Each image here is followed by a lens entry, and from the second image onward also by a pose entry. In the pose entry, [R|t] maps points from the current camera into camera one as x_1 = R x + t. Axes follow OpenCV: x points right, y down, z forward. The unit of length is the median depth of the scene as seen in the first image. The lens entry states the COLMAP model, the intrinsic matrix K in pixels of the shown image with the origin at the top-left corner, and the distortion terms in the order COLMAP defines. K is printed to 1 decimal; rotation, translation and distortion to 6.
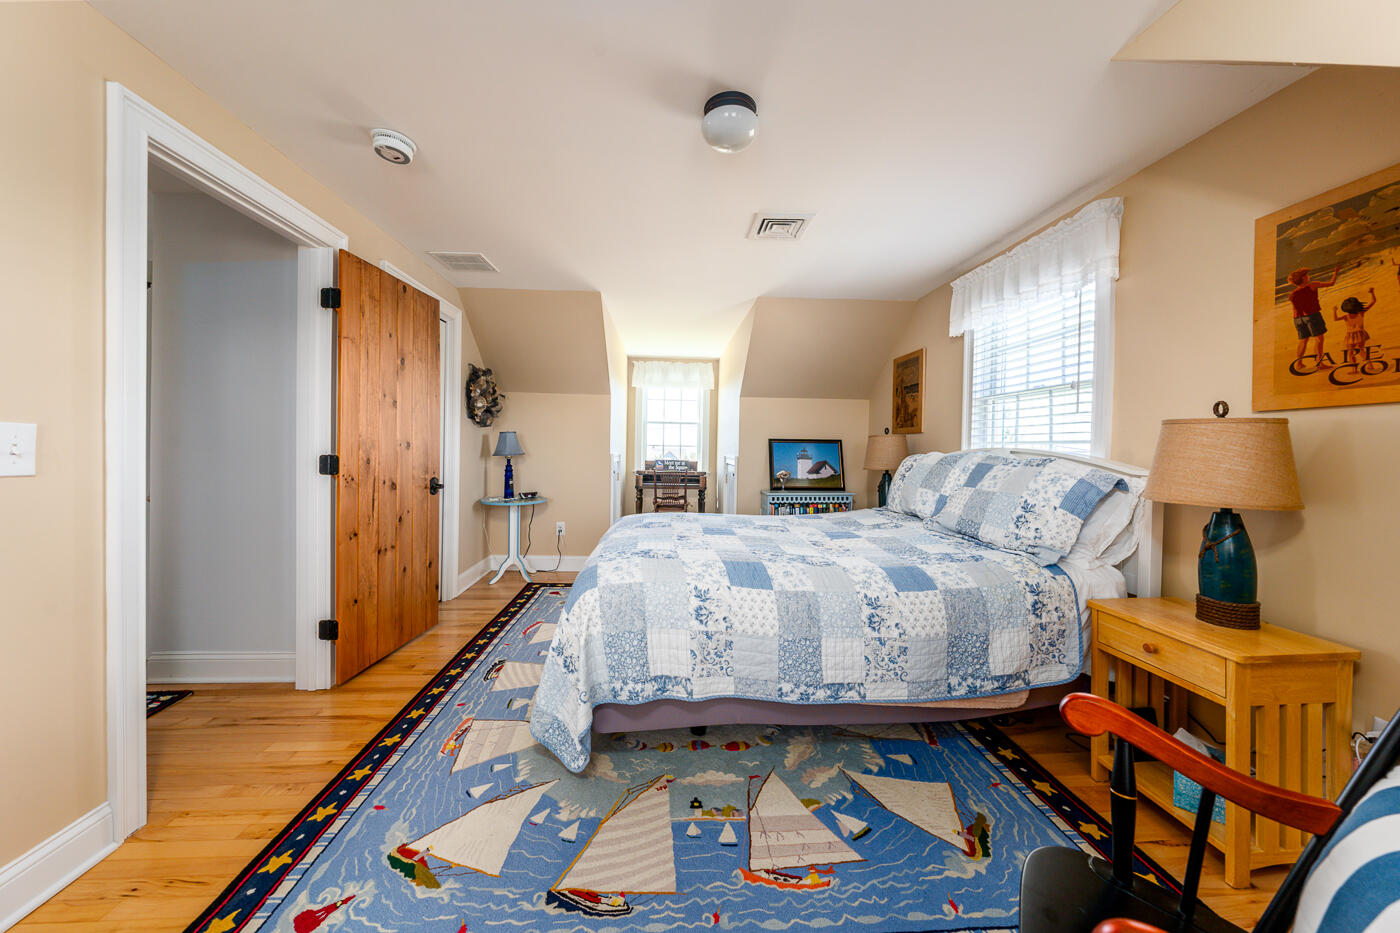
lens RADIAL K [[493.2, 0, 697.9], [0, 493.2, 458.5], [0, 0, 1]] dist [-0.000046, -0.000017]
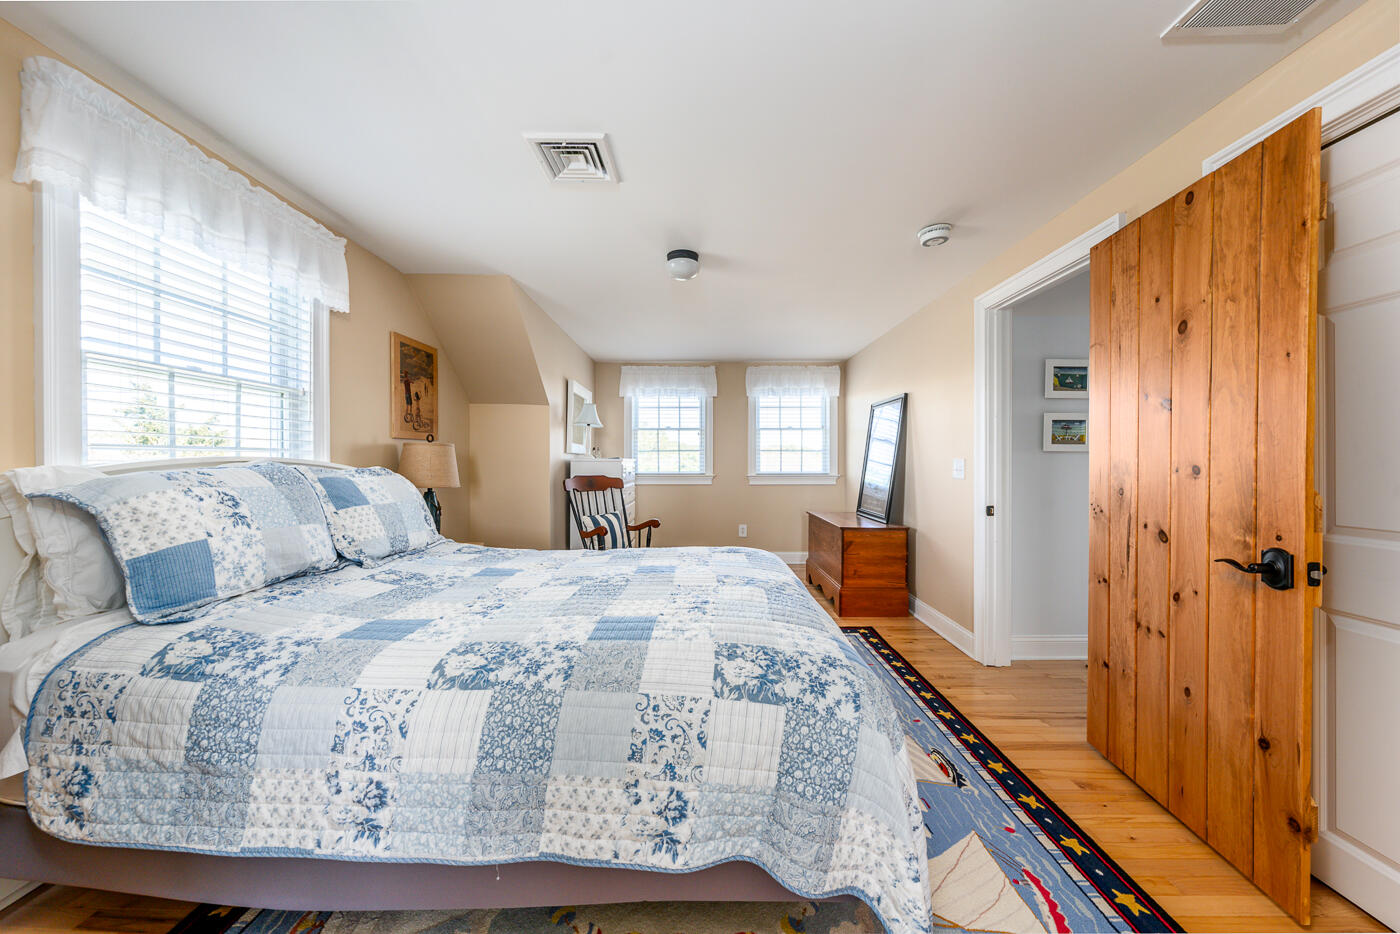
lens RADIAL K [[493.2, 0, 697.9], [0, 493.2, 459.0], [0, 0, 1]] dist [-0.000046, -0.000017]
pose [[-0.997017, -0.018824, 0.074857, -0.081877], [-0.017383, 0.999652, 0.019858, -0.046711], [-0.075205, 0.018497, -0.996997, 1.764173]]
